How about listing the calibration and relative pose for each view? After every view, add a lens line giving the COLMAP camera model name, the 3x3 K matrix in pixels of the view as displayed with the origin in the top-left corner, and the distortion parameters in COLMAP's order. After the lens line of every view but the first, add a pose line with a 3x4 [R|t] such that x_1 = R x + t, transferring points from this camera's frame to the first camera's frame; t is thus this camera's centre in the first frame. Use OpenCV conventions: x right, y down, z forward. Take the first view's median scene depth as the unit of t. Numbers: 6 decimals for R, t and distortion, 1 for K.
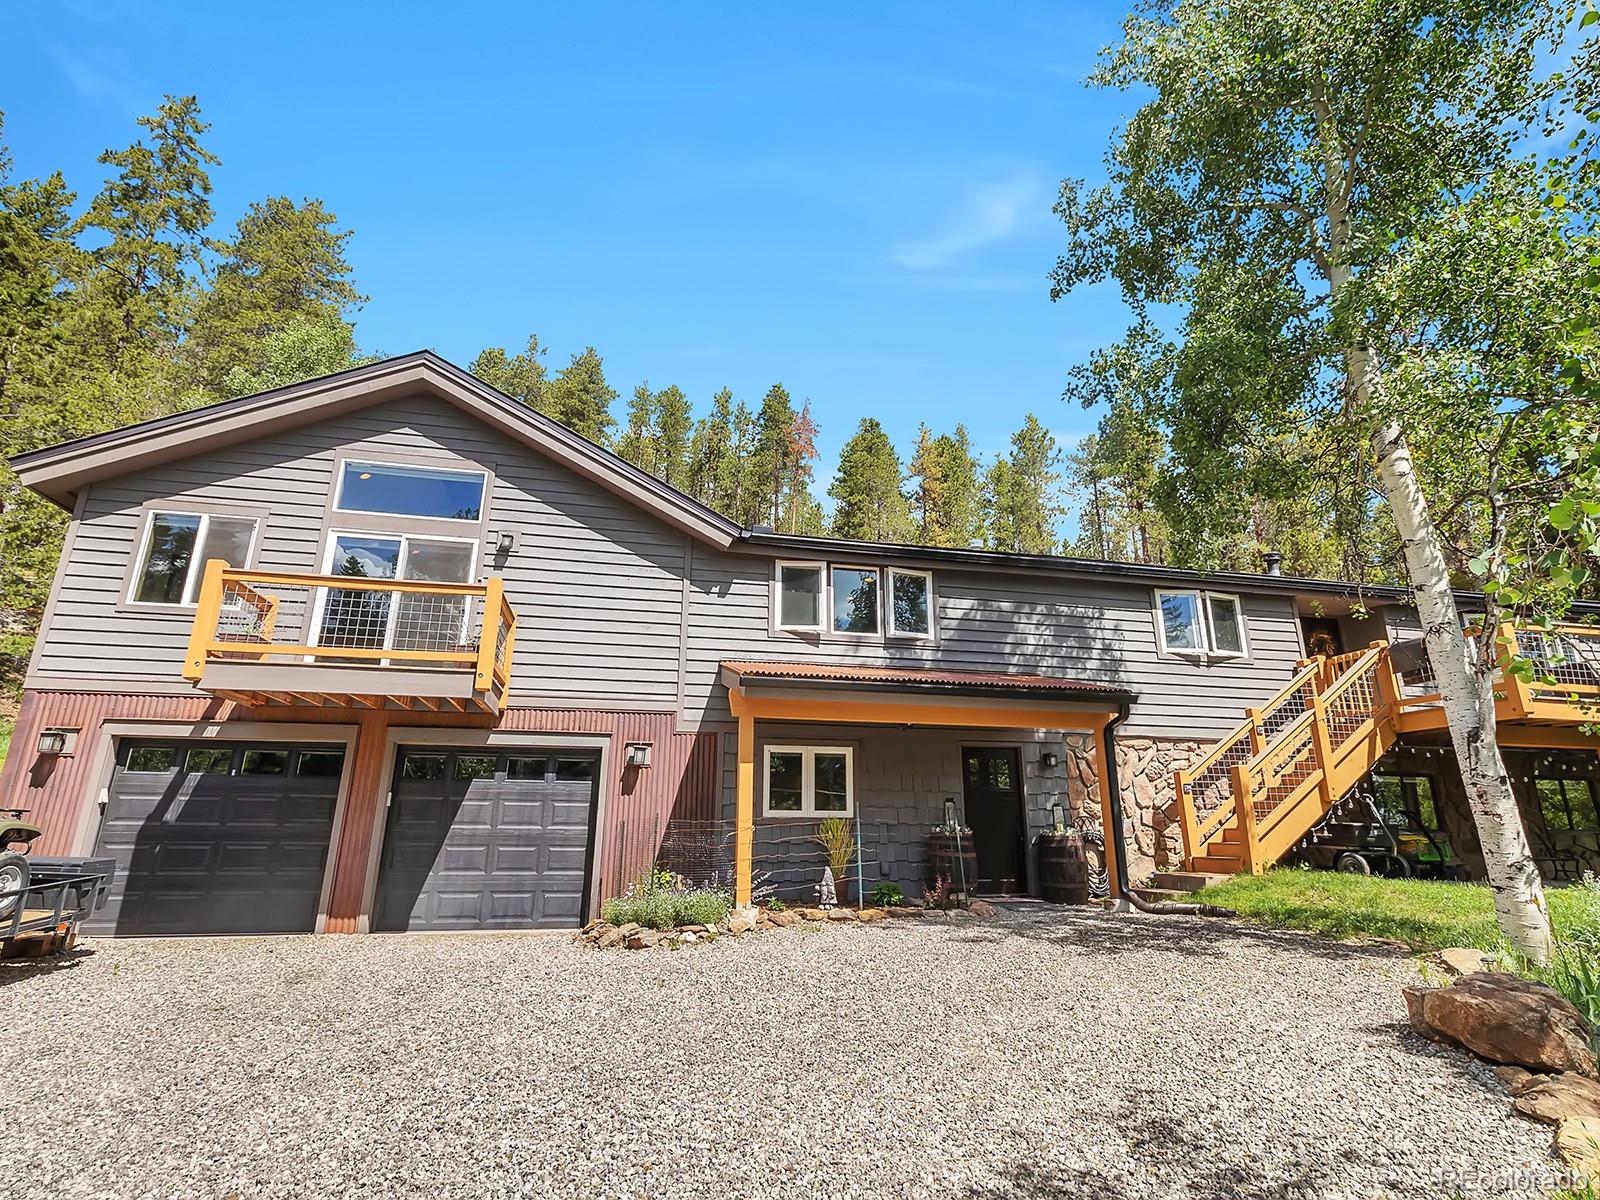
lens RADIAL K [[821.8, 0, 798.2], [0, 821.8, 589.6], [0, 0, 1]] dist [-0.002007, 0.002737]
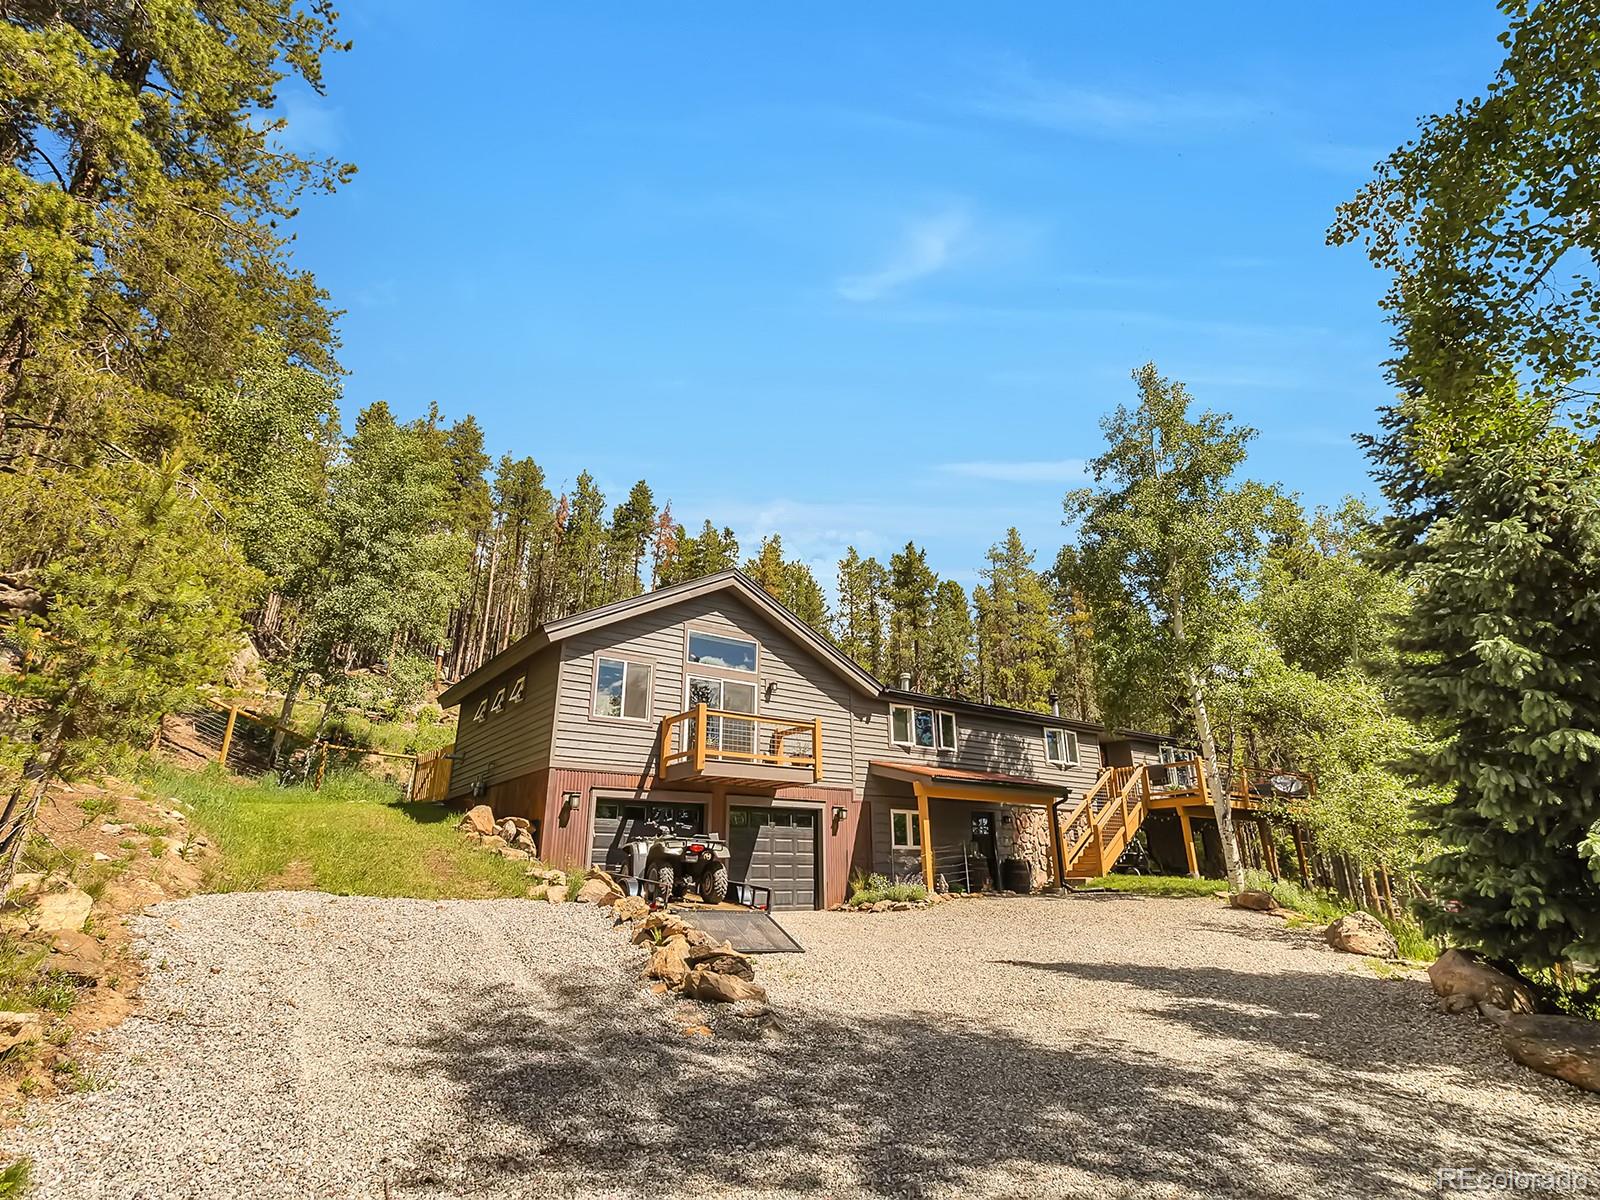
lens RADIAL K [[821.8, 0, 802.7], [0, 821.8, 600.2], [0, 0, 1]] dist [-0.002007, 0.002737]
pose [[0.916793, 0.118497, 0.381378, -0.957138], [-0.102354, 0.992788, -0.062419, -0.134226], [-0.386024, 0.018190, 0.922309, -0.603055]]
